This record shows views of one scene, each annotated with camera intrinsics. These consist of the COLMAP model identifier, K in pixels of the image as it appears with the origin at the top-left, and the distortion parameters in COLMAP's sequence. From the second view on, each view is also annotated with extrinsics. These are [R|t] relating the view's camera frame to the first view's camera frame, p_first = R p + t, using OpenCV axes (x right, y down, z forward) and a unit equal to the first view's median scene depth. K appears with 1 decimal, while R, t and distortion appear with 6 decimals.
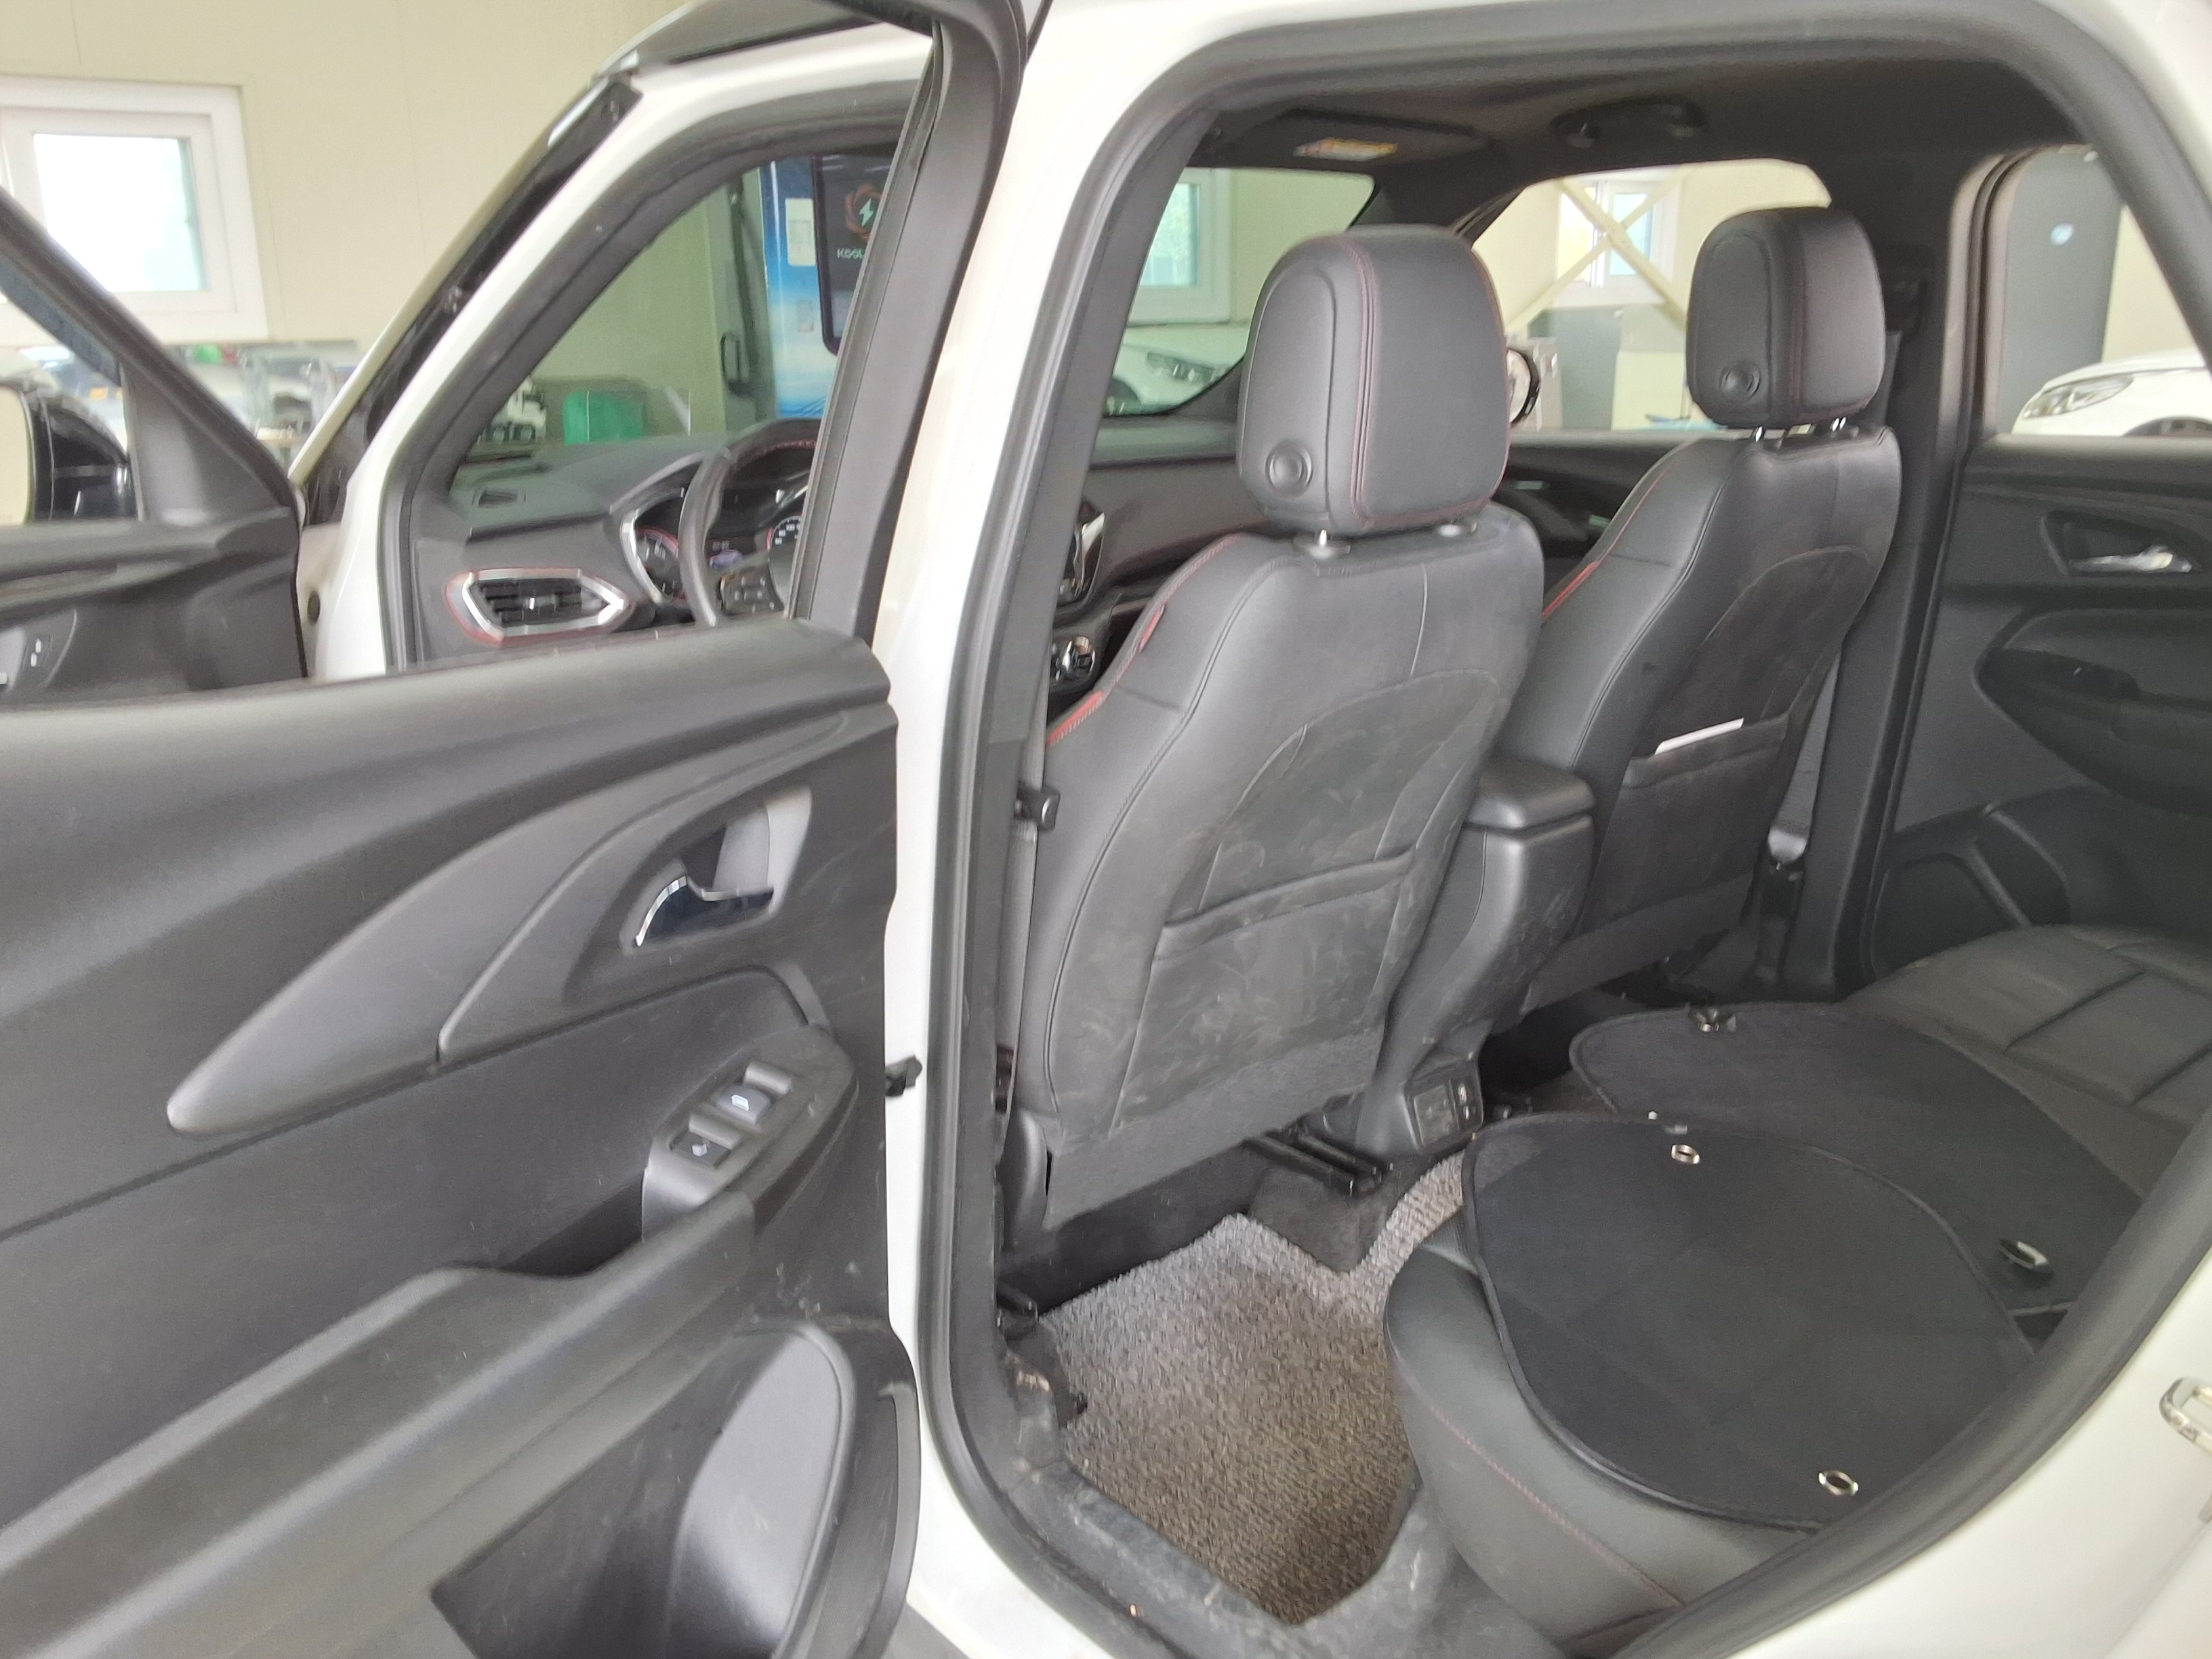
lens RADIAL K [[1794.4, 0, 1106.0], [0, 1794.4, 829.5], [0, 0, 1]] dist [0.112976, -0.233584]
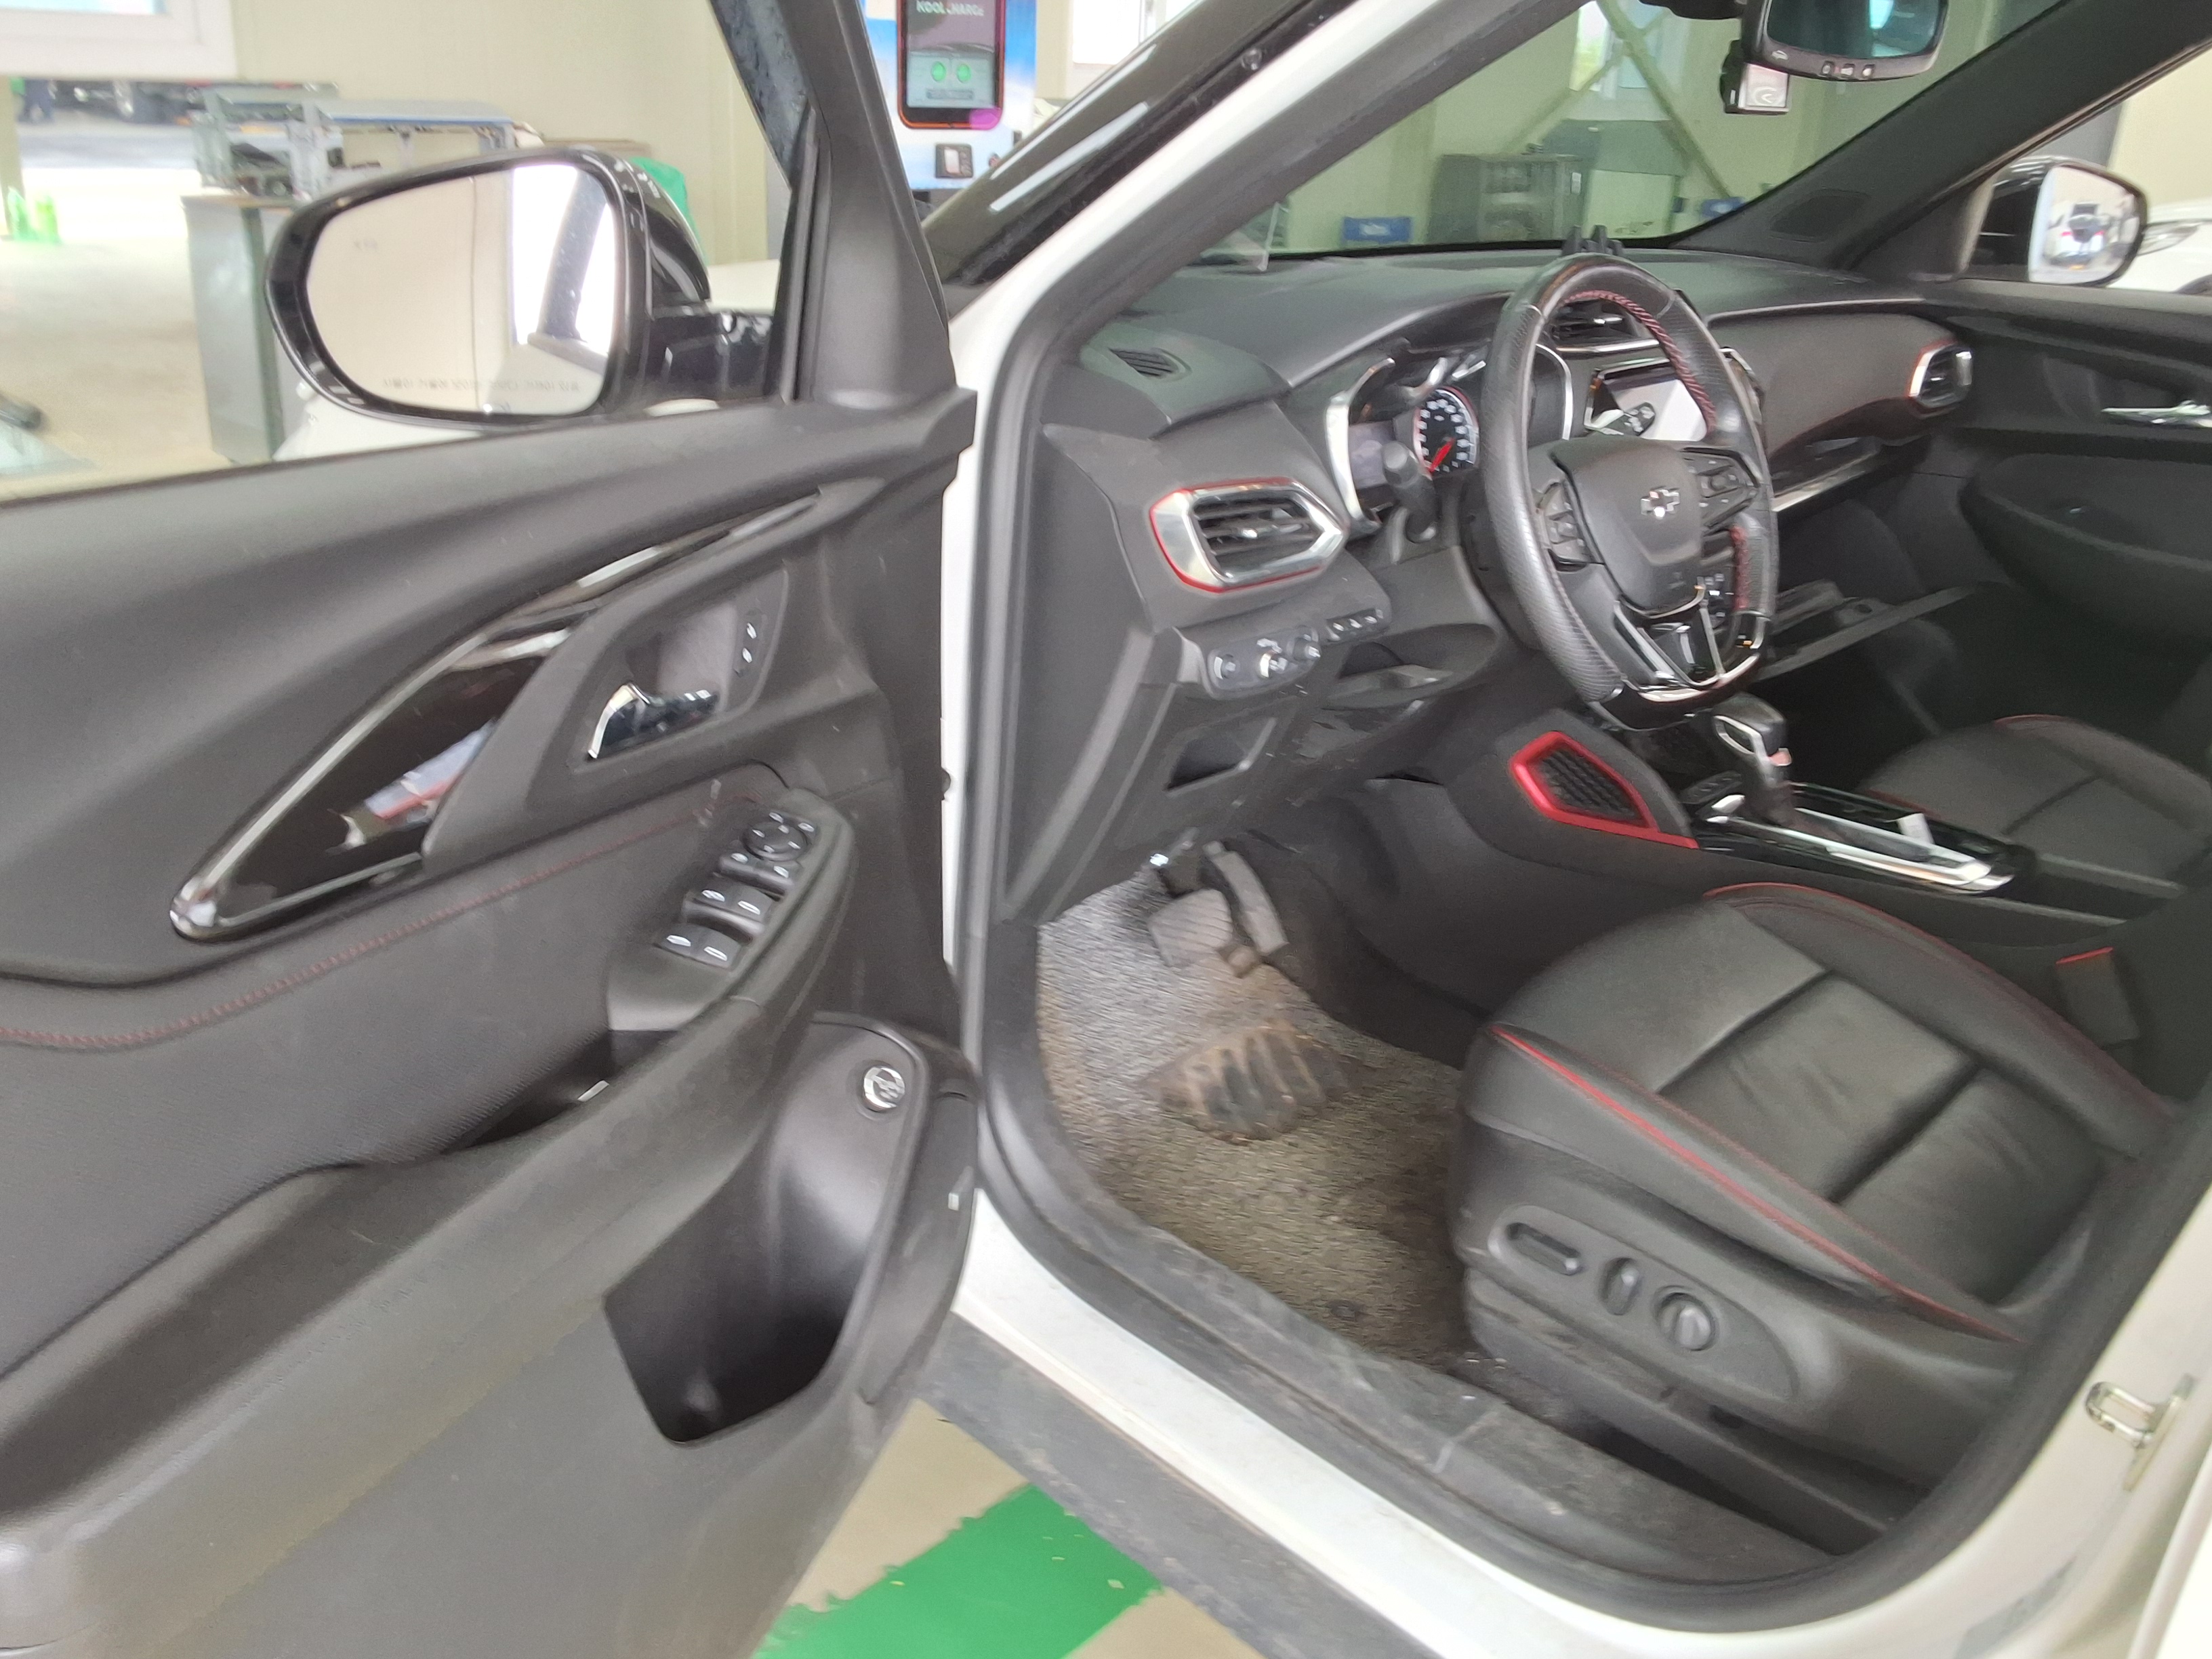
lens RADIAL K [[1794.4, 0, 1106.0], [0, 1794.4, 829.5], [0, 0, 1]] dist [0.112976, -0.233584]
pose [[0.995666, 0.014030, 0.091941, -0.341705], [-0.024086, 0.993729, 0.109193, -0.067682], [-0.089833, -0.110934, 0.989759, 0.248418]]
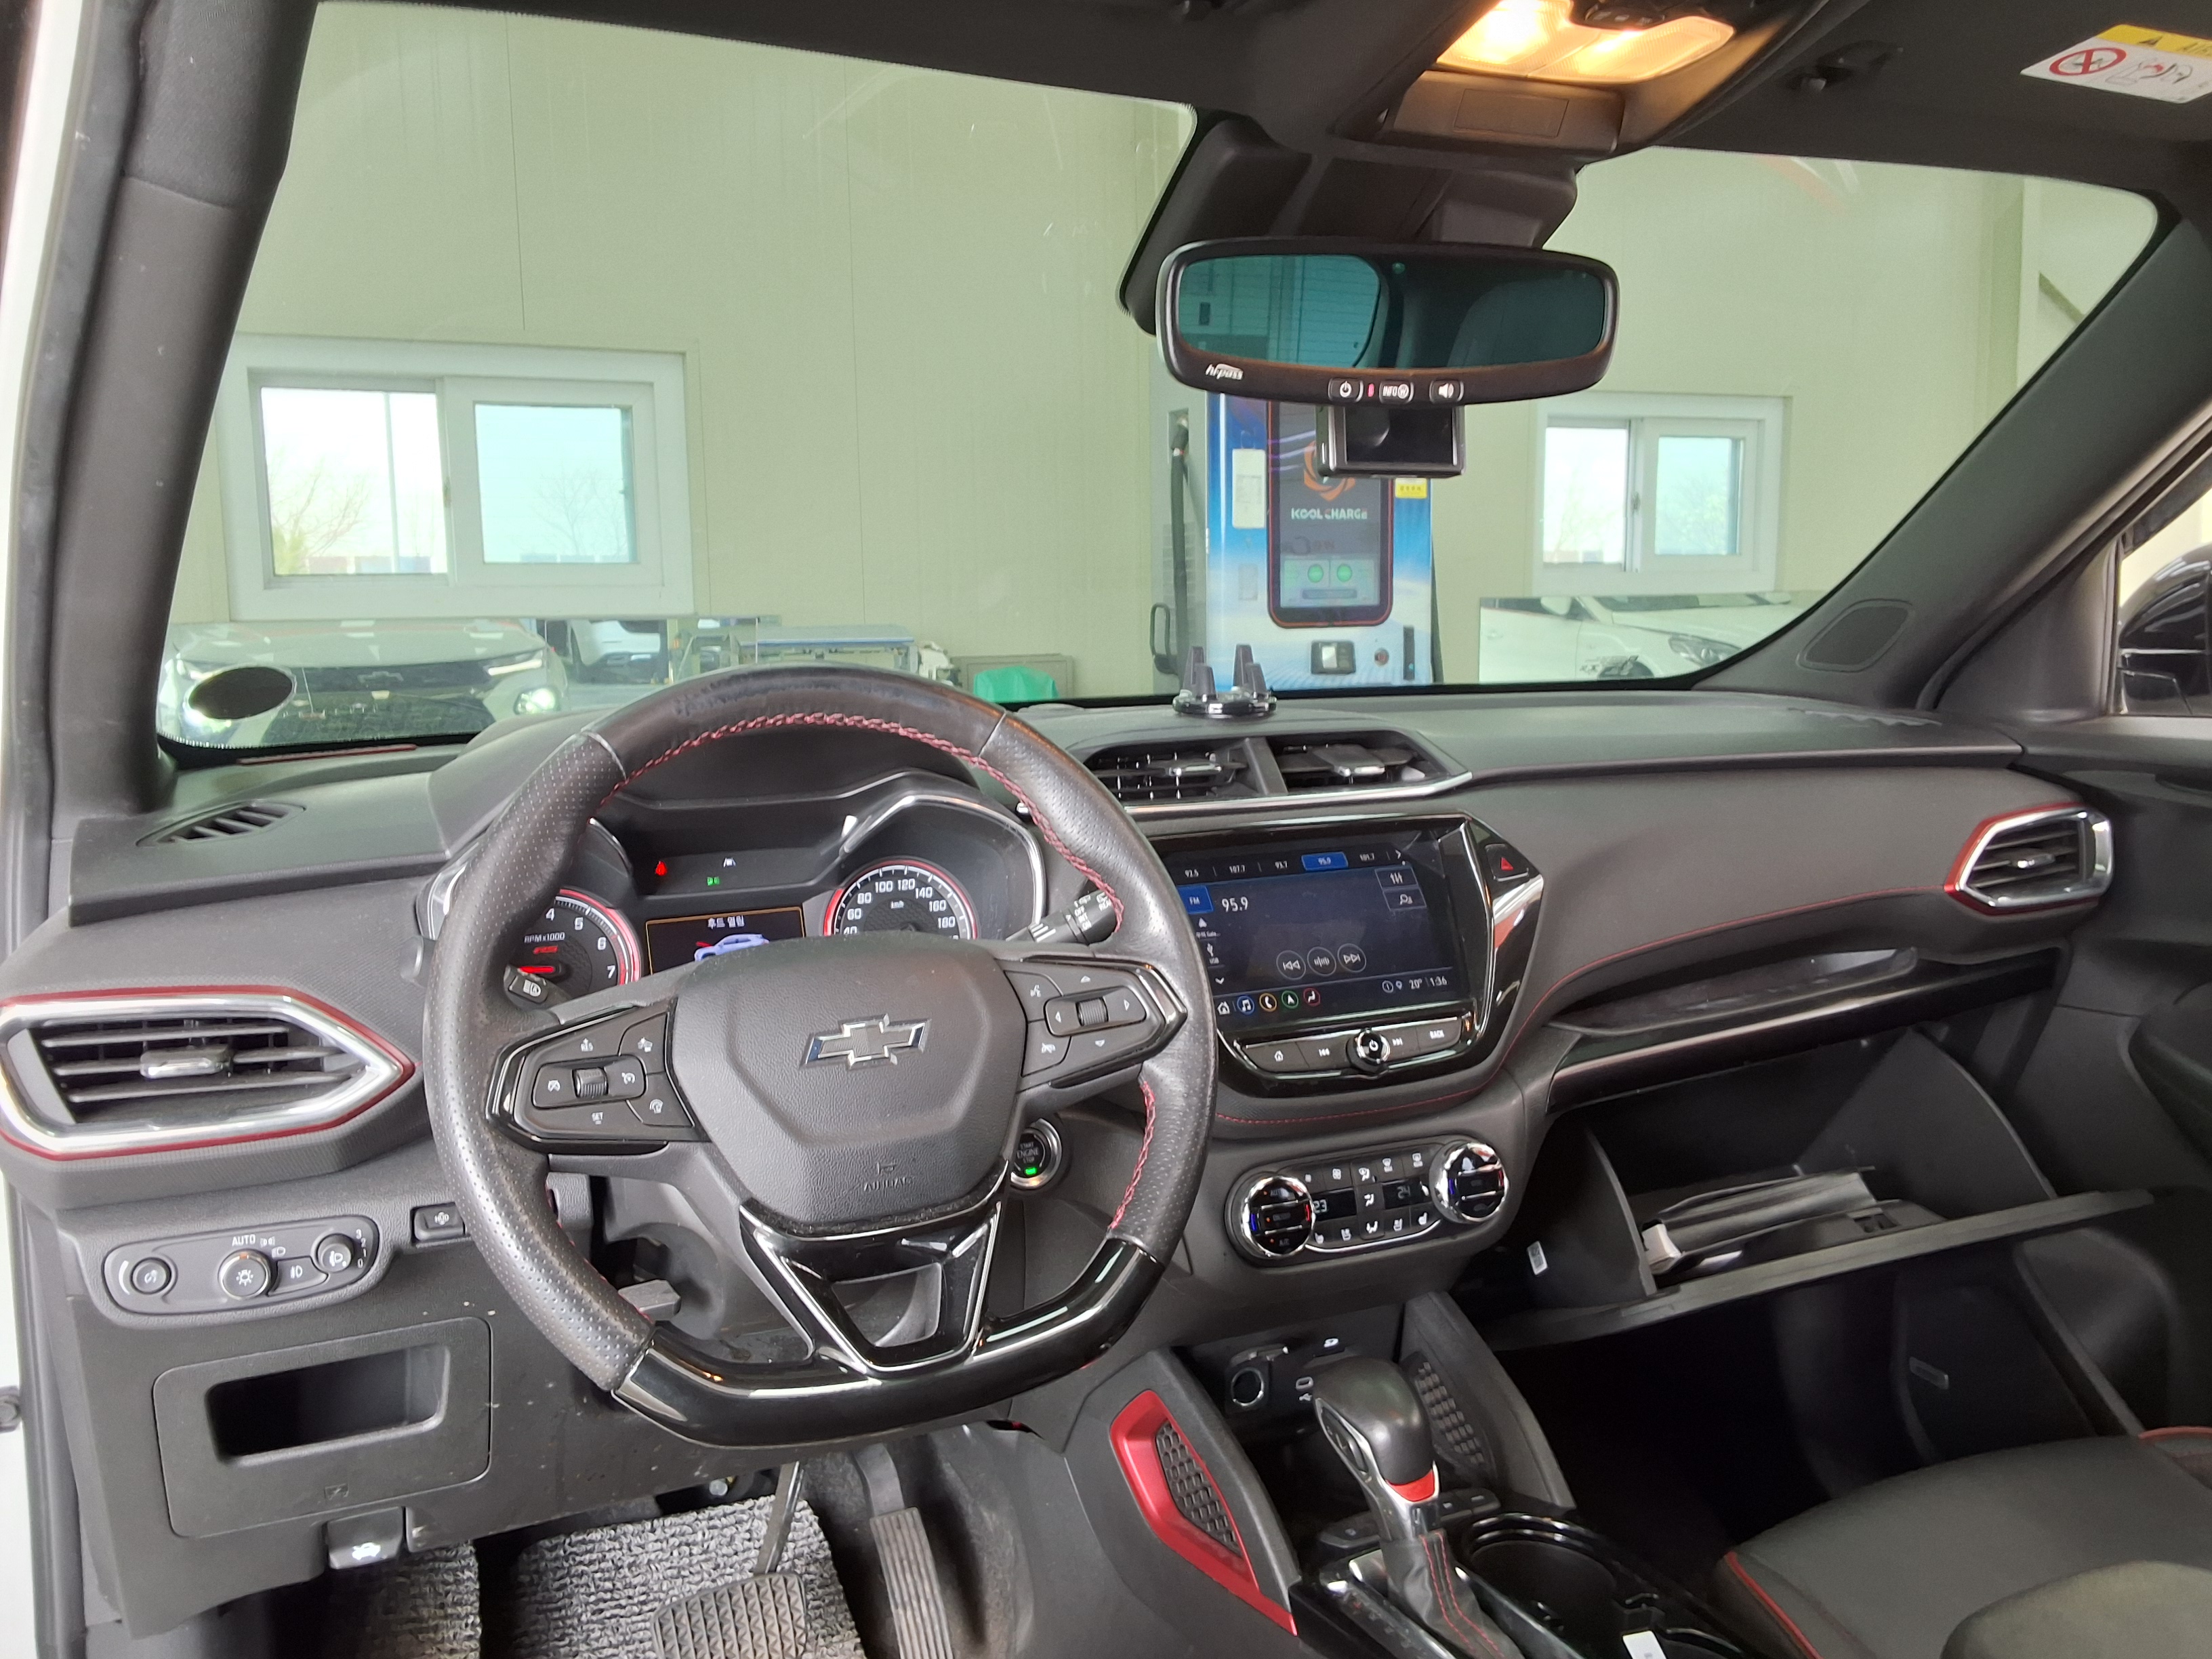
lens RADIAL K [[1794.4, 0, 1106.0], [0, 1794.4, 829.5], [0, 0, 1]] dist [0.112976, -0.233584]
pose [[0.960790, 0.031514, -0.275479, 0.019176], [-0.073643, 0.986841, -0.143953, -0.106226], [0.267318, 0.158596, 0.950468, 0.495759]]
